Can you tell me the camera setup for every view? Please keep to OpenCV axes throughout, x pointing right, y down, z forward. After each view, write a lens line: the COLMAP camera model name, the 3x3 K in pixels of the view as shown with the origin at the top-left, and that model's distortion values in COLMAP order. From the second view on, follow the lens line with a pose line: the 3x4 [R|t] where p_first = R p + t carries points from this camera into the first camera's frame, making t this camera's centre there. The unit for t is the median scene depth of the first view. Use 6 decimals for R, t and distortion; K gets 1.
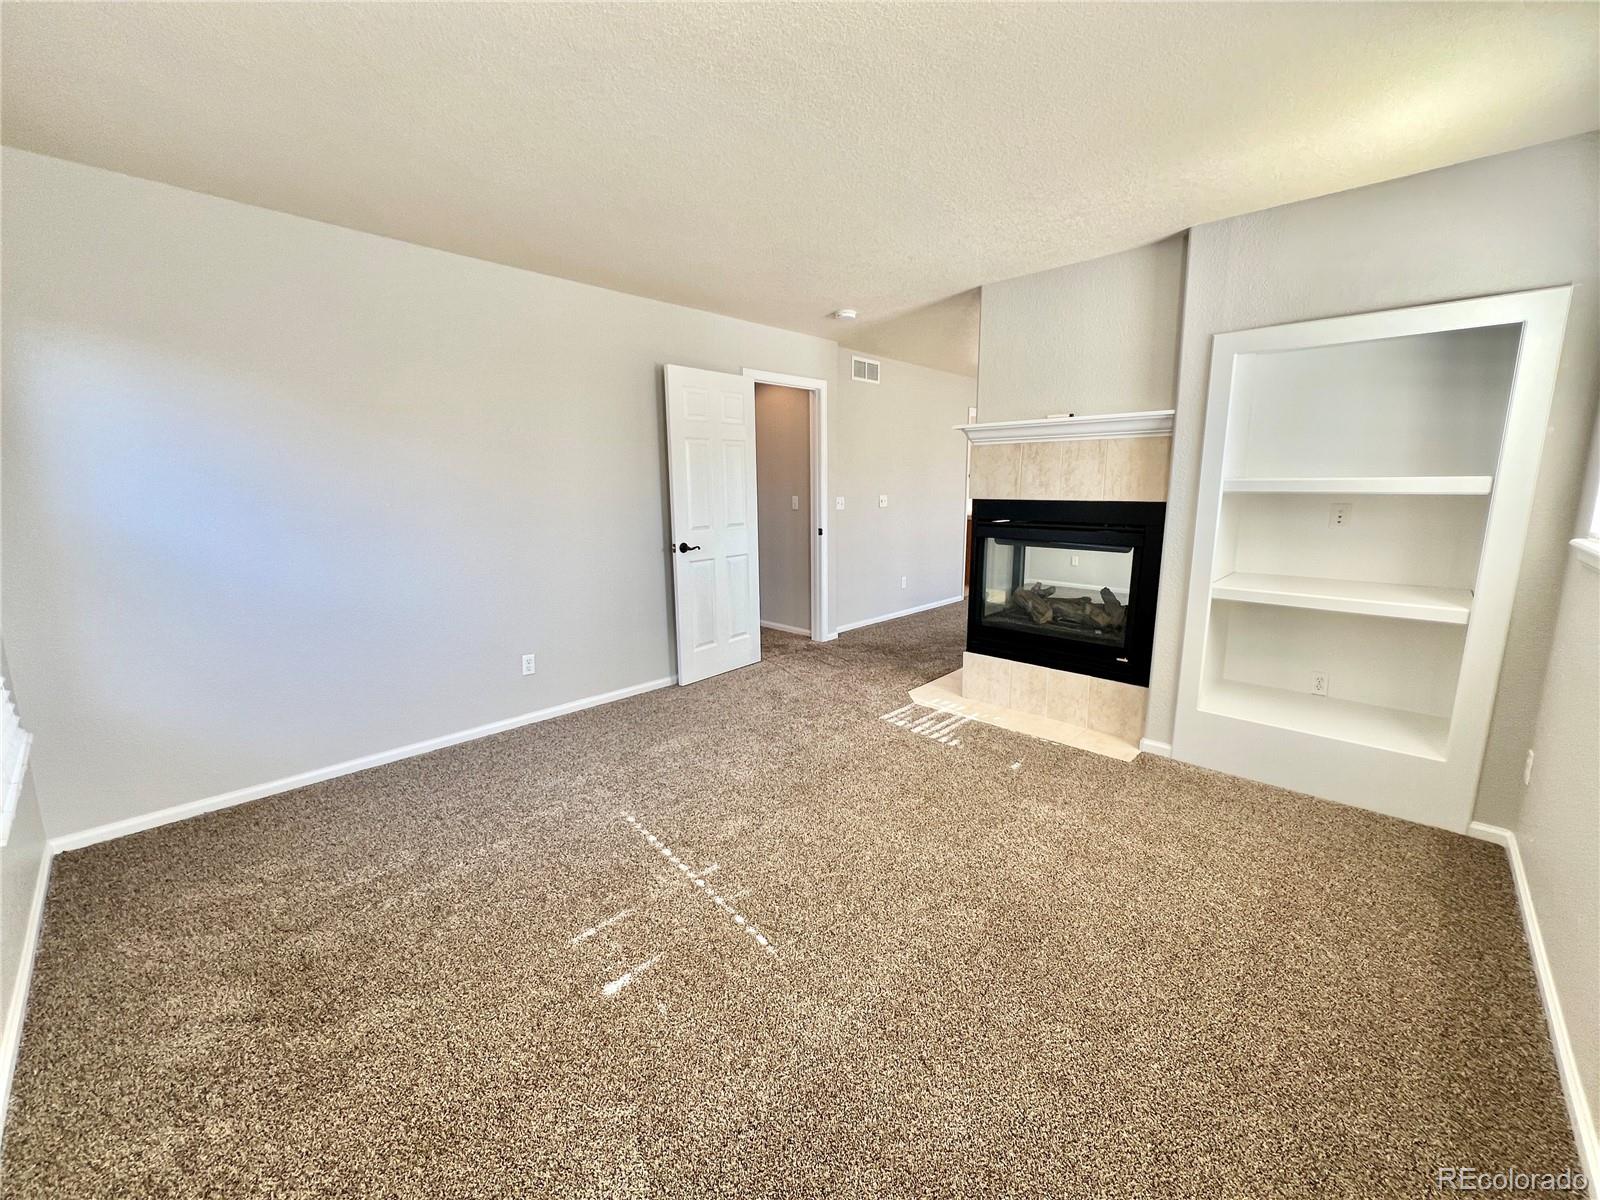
lens RADIAL K [[636.5, 0, 799.4], [0, 636.5, 596.6], [0, 0, 1]] dist [-0.003250, 0.000868]
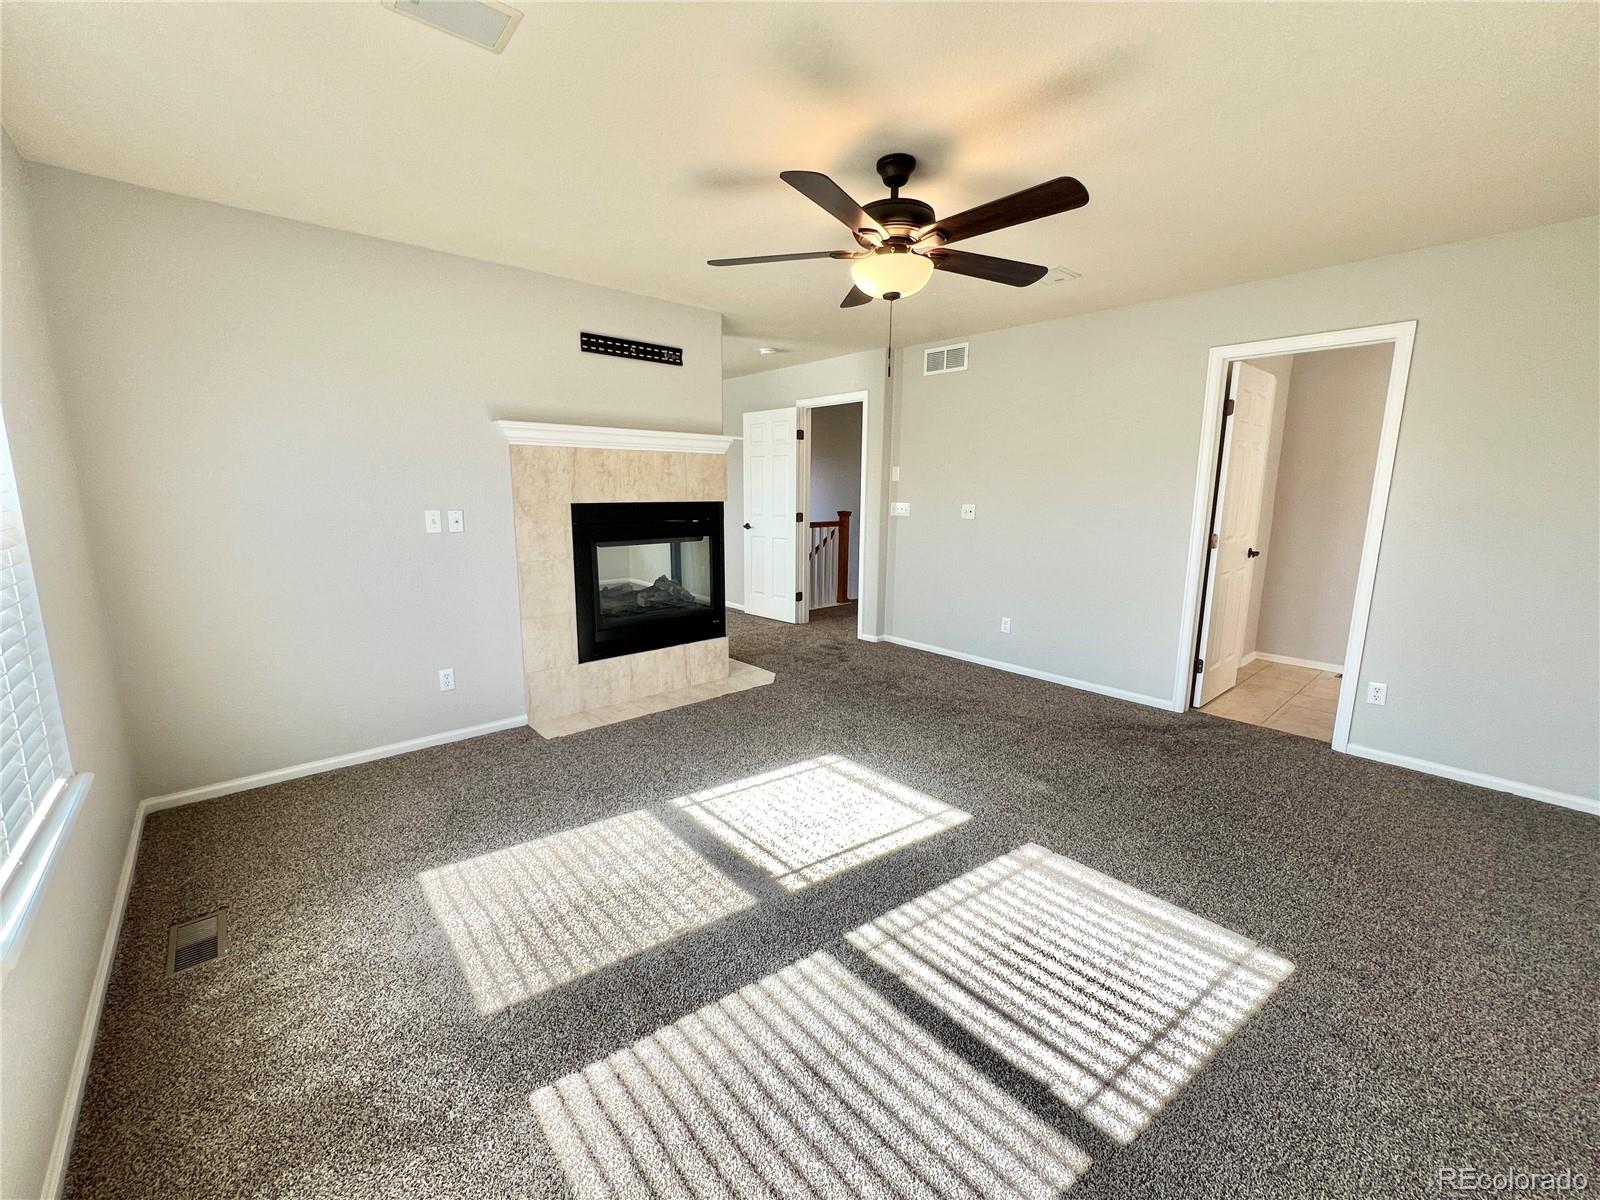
lens RADIAL K [[640.0, 0, 798.8], [0, 640.0, 596.5], [0, 0, 1]] dist [-0.002886, -0.000357]
pose [[-0.089662, 0.174237, -0.980613, 1.035770], [-0.185343, 0.964461, 0.188314, -0.170544], [0.978575, 0.198635, -0.054182, 0.914983]]
